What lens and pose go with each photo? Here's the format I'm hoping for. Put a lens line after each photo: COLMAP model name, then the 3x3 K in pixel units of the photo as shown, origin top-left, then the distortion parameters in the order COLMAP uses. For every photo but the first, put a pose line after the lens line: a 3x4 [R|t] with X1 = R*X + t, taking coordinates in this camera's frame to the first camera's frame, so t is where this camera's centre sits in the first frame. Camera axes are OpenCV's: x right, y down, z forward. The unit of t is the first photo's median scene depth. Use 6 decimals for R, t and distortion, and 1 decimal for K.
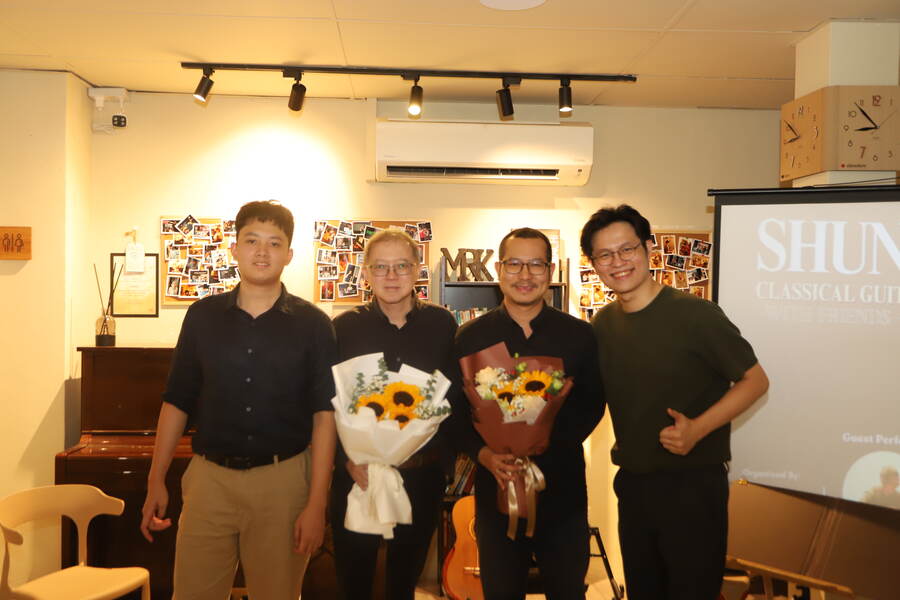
lens RADIAL K [[822.6, 0, 441.3], [0, 822.6, 298.6], [0, 0, 1]] dist [0.027988, 0.000000]
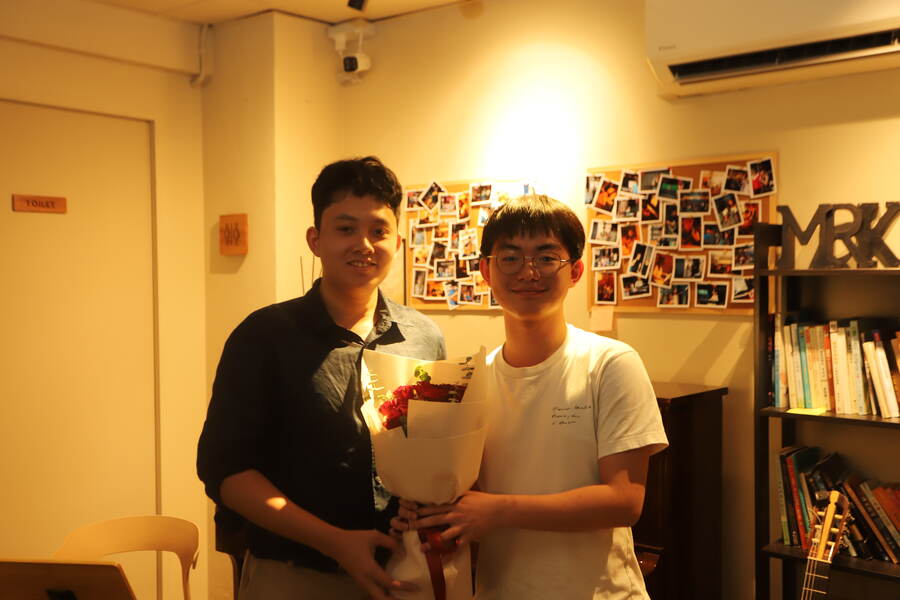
lens RADIAL K [[979.1, 0, 446.6], [0, 979.1, 300.0], [0, 0, 1]] dist [0.055721, 0.000000]
pose [[0.731958, 0.002504, -0.681345, 0.273365], [0.013040, 0.999759, 0.017683, -0.015161], [0.681224, -0.021828, 0.731749, 0.390672]]
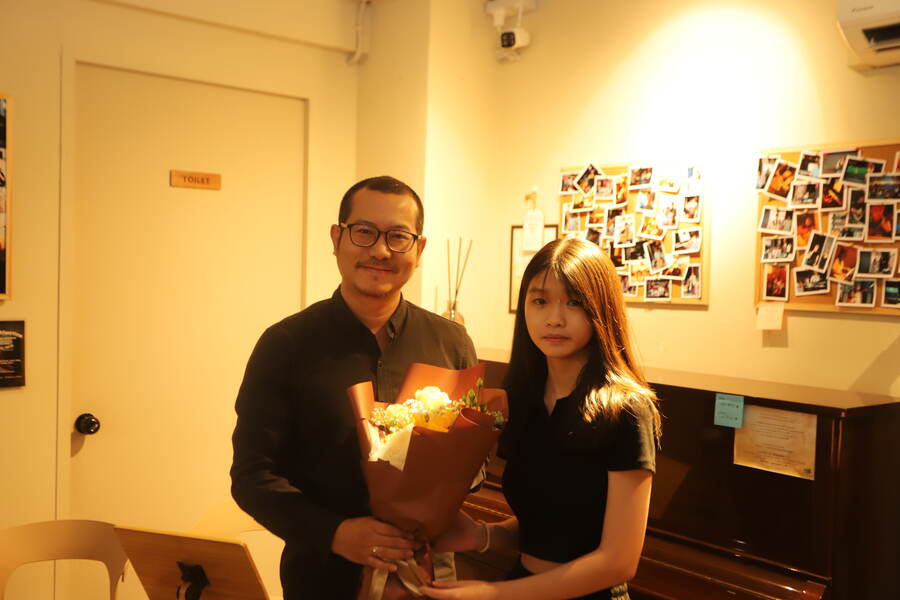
lens RADIAL K [[979.1, 0, 447.1], [0, 979.1, 304.5], [0, 0, 1]] dist [0.055721, 0.000000]
pose [[0.605139, 0.035968, -0.795307, 0.254791], [-0.022306, 0.999353, 0.028223, -0.008413], [0.795807, 0.000661, 0.605550, 0.430354]]
